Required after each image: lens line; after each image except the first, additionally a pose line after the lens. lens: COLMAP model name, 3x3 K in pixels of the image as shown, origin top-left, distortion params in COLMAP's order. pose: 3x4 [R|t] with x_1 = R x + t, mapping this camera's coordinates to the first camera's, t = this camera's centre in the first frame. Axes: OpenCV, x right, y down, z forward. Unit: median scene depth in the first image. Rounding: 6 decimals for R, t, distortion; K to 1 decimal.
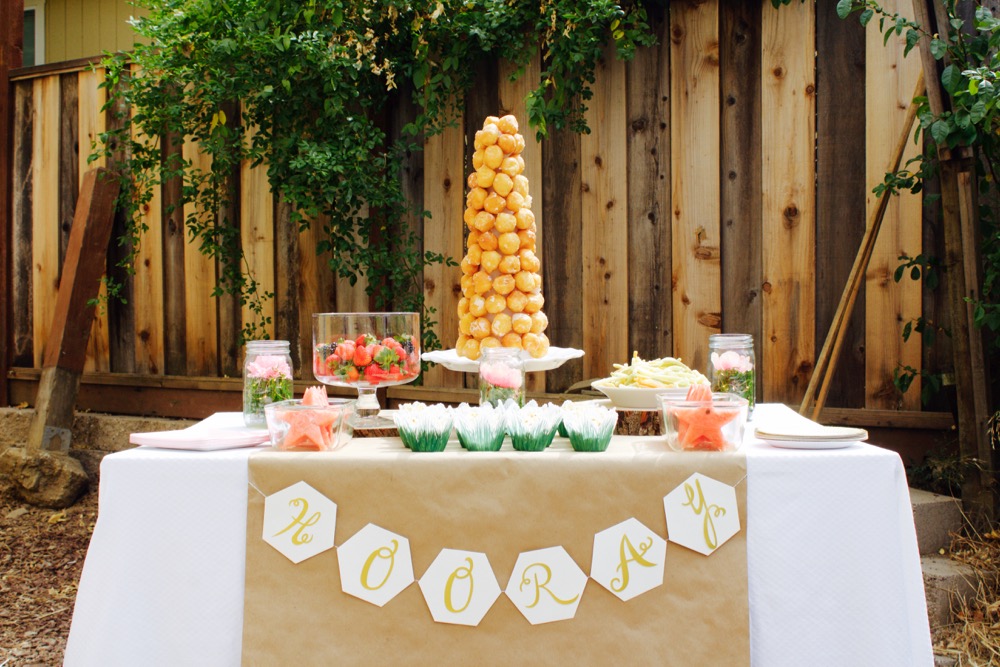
lens RADIAL K [[1545.9, 0, 501.8], [0, 1545.9, 334.0], [0, 0, 1]] dist [0.002423, 0.000000]
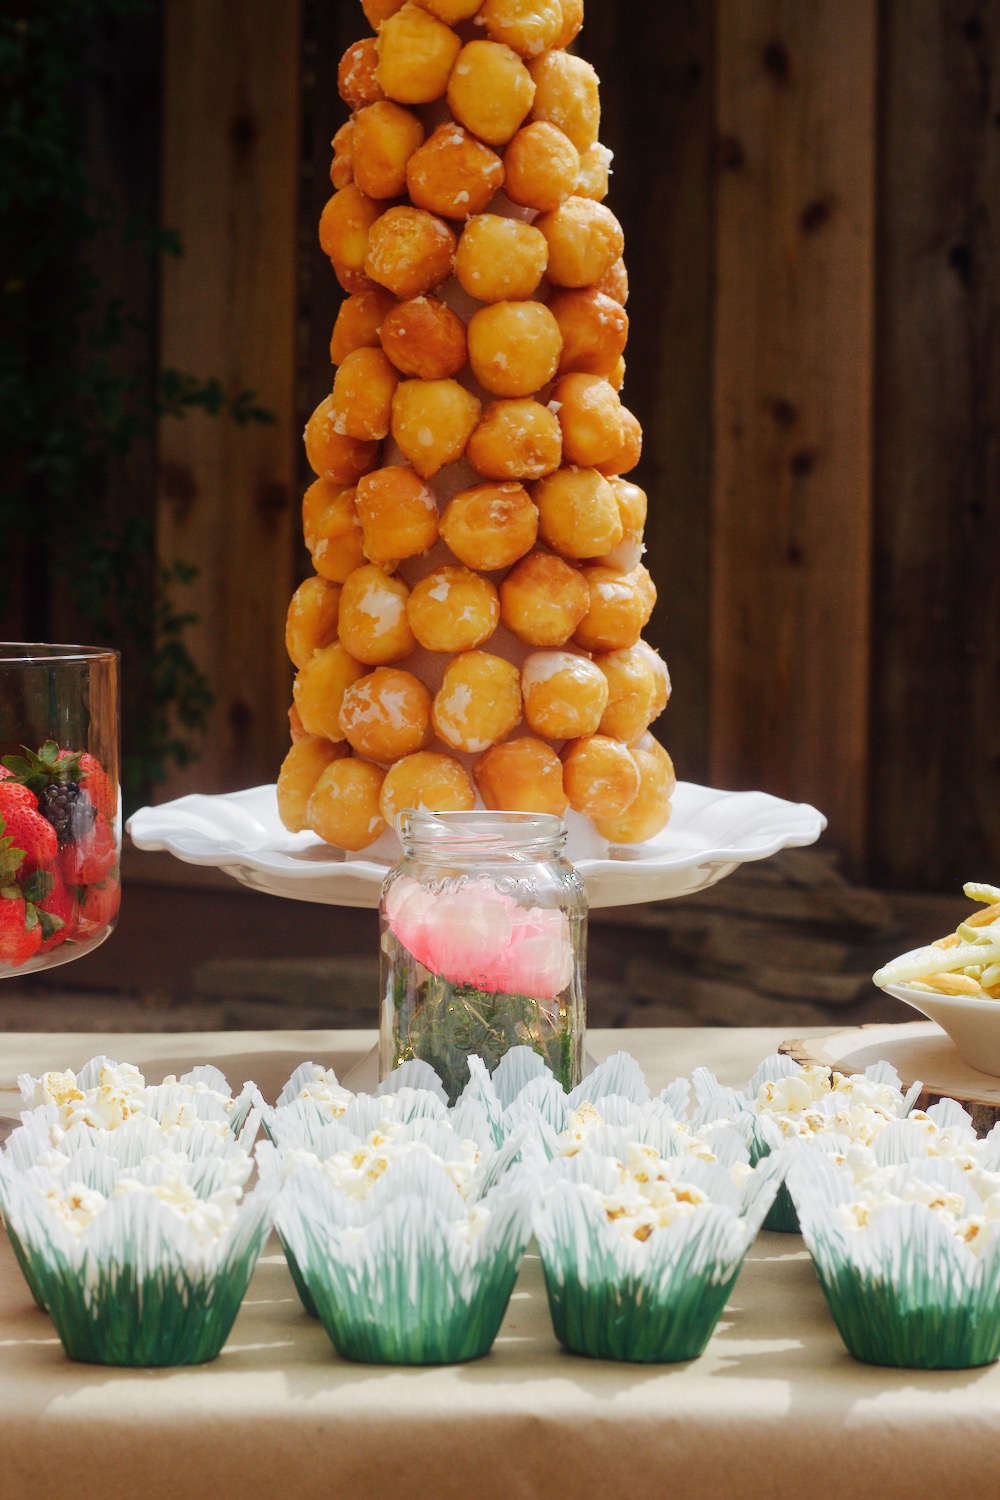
lens RADIAL K [[4450.6, 0, 497.5], [0, 4450.6, 750.0], [0, 0, 1]] dist [-0.076282, 0.000000]
pose [[0.999620, 0.012514, 0.024557, -0.013228], [-0.013304, 0.999391, 0.032274, -0.020082], [-0.024138, -0.032588, 0.999177, 0.335293]]
